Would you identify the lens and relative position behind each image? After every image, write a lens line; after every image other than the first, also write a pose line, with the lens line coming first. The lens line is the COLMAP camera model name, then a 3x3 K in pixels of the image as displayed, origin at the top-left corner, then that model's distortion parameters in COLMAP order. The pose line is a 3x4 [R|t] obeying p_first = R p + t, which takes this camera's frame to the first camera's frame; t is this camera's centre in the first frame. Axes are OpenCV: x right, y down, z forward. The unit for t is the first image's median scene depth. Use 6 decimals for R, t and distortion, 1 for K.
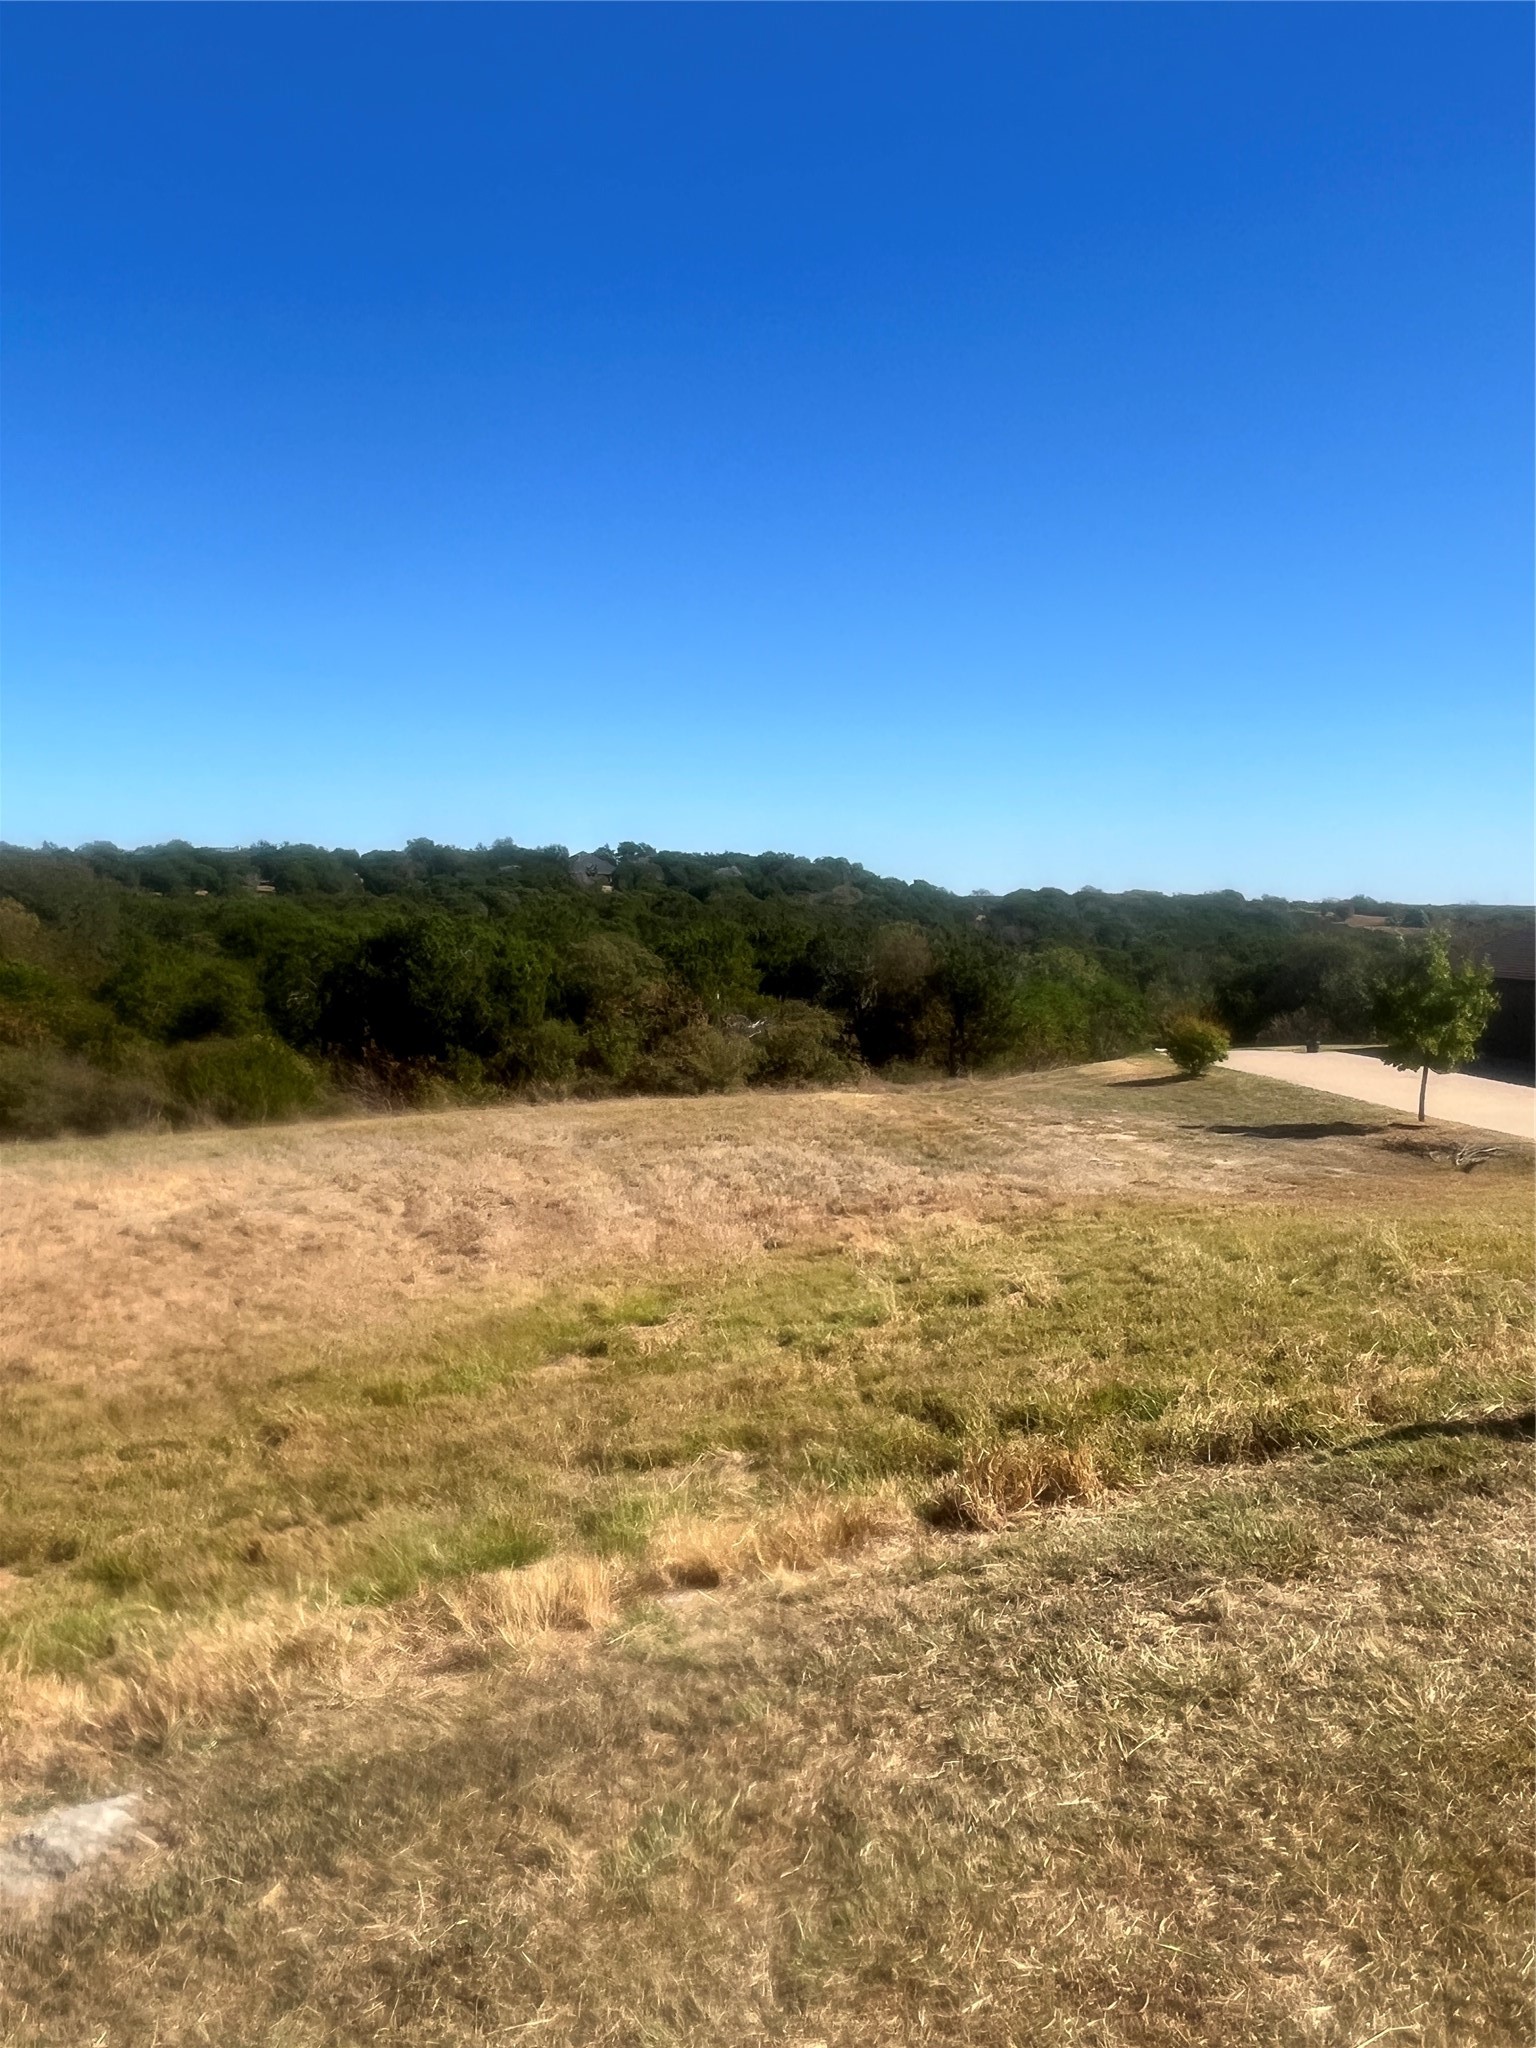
lens RADIAL K [[1511.1, 0, 756.8], [0, 1511.1, 1028.1], [0, 0, 1]] dist [0.010493, -0.009974]
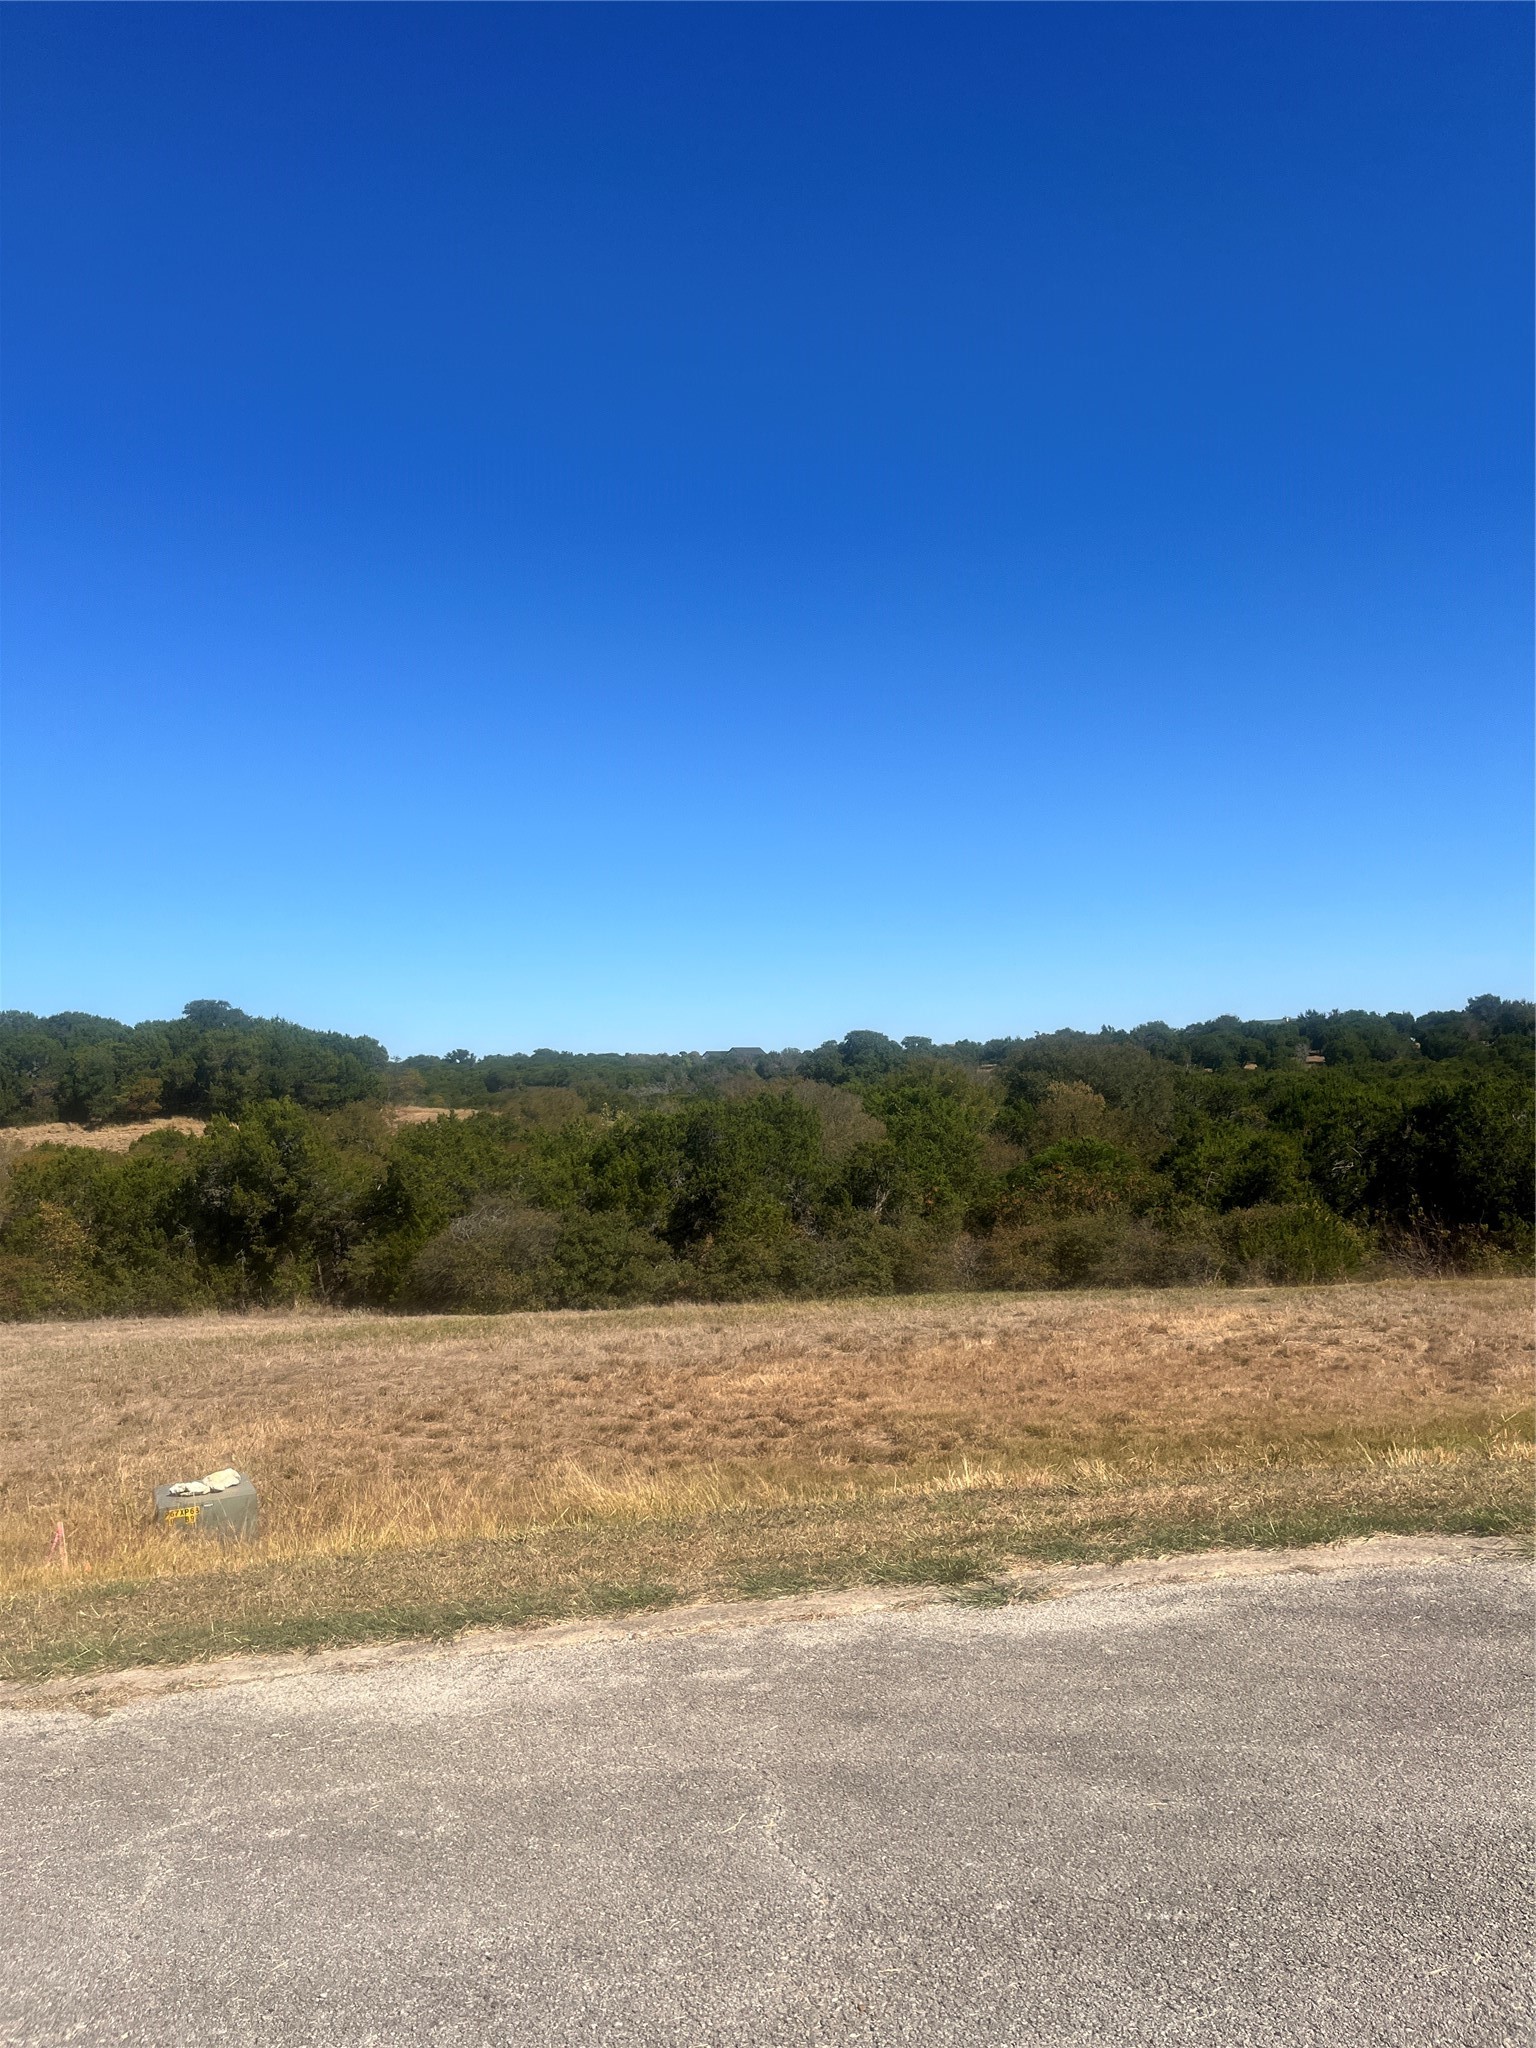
lens RADIAL K [[1568.8, 0, 769.0], [0, 1568.8, 975.0], [0, 0, 1]] dist [0.052884, -0.062554]
pose [[0.796369, -0.084151, -0.598928, 0.039406], [-0.003463, 0.989623, -0.143649, 0.006585], [0.604801, 0.116472, 0.787814, -0.095217]]
